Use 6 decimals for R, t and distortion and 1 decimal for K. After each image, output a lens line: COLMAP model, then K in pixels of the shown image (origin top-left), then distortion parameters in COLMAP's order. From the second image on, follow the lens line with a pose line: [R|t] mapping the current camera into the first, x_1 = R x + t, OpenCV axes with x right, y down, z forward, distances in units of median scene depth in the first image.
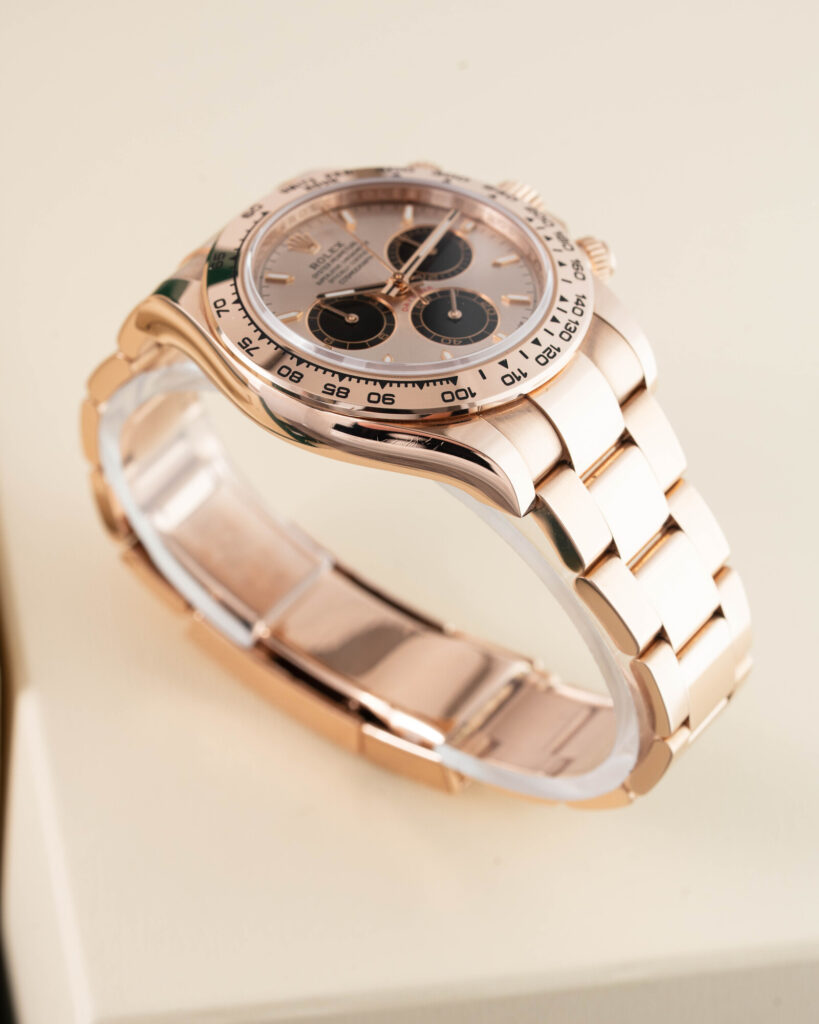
lens RADIAL K [[4730.3, 0, 414.6], [0, 4730.3, 513.1], [0, 0, 1]] dist [-1.005903, 0.000000]
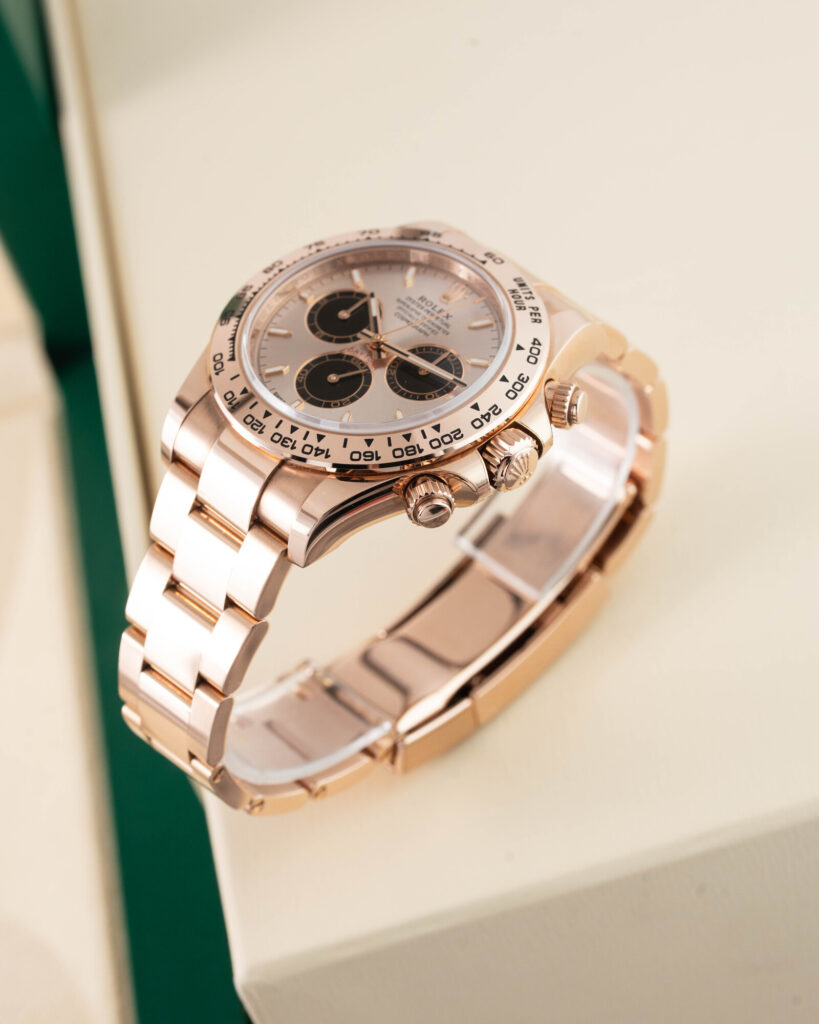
lens RADIAL K [[4730.3, 0, 412.0], [0, 4730.3, 517.5], [0, 0, 1]] dist [-1.005903, 0.000000]
pose [[-0.225519, 0.691792, -0.685977, 0.814483], [-0.581568, 0.469305, 0.664478, -0.799708], [0.781613, 0.548795, 0.296487, 0.698683]]
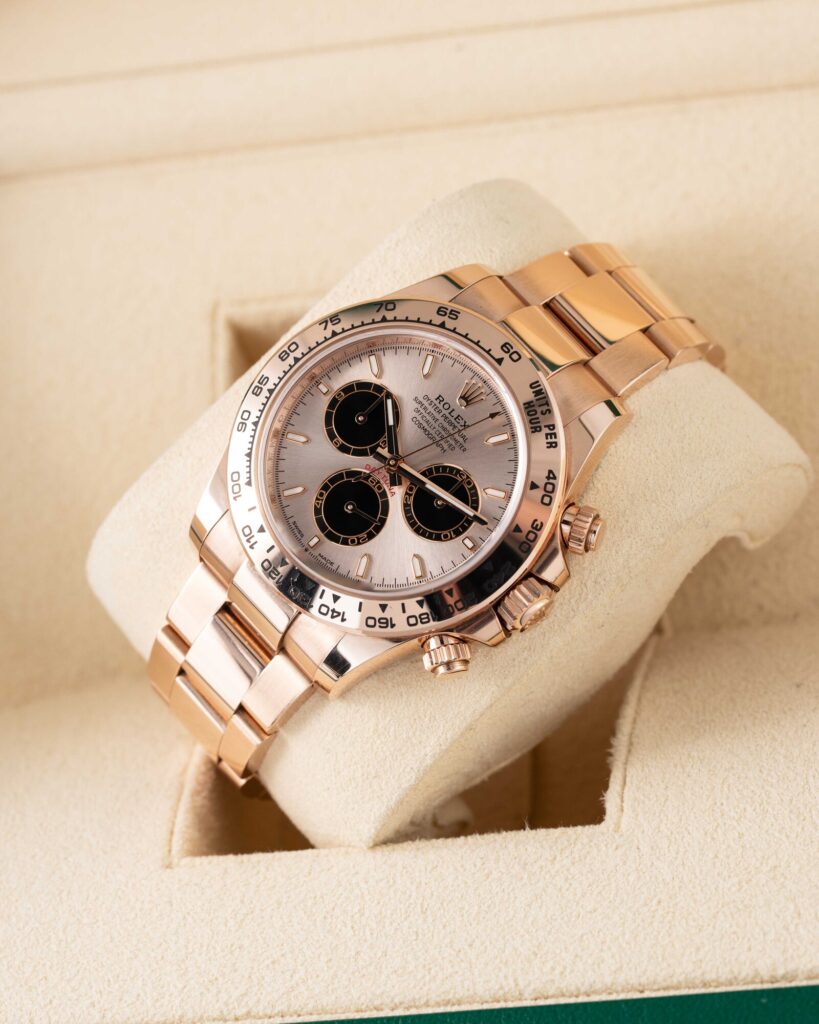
lens RADIAL K [[4730.3, 0, 410.1], [0, 4730.3, 511.1], [0, 0, 1]] dist [-1.005903, 0.000000]
pose [[-0.235403, 0.950628, -0.202216, 0.236986], [-0.483277, 0.066024, 0.872974, -1.045942], [0.843225, 0.303227, 0.443875, 0.510948]]
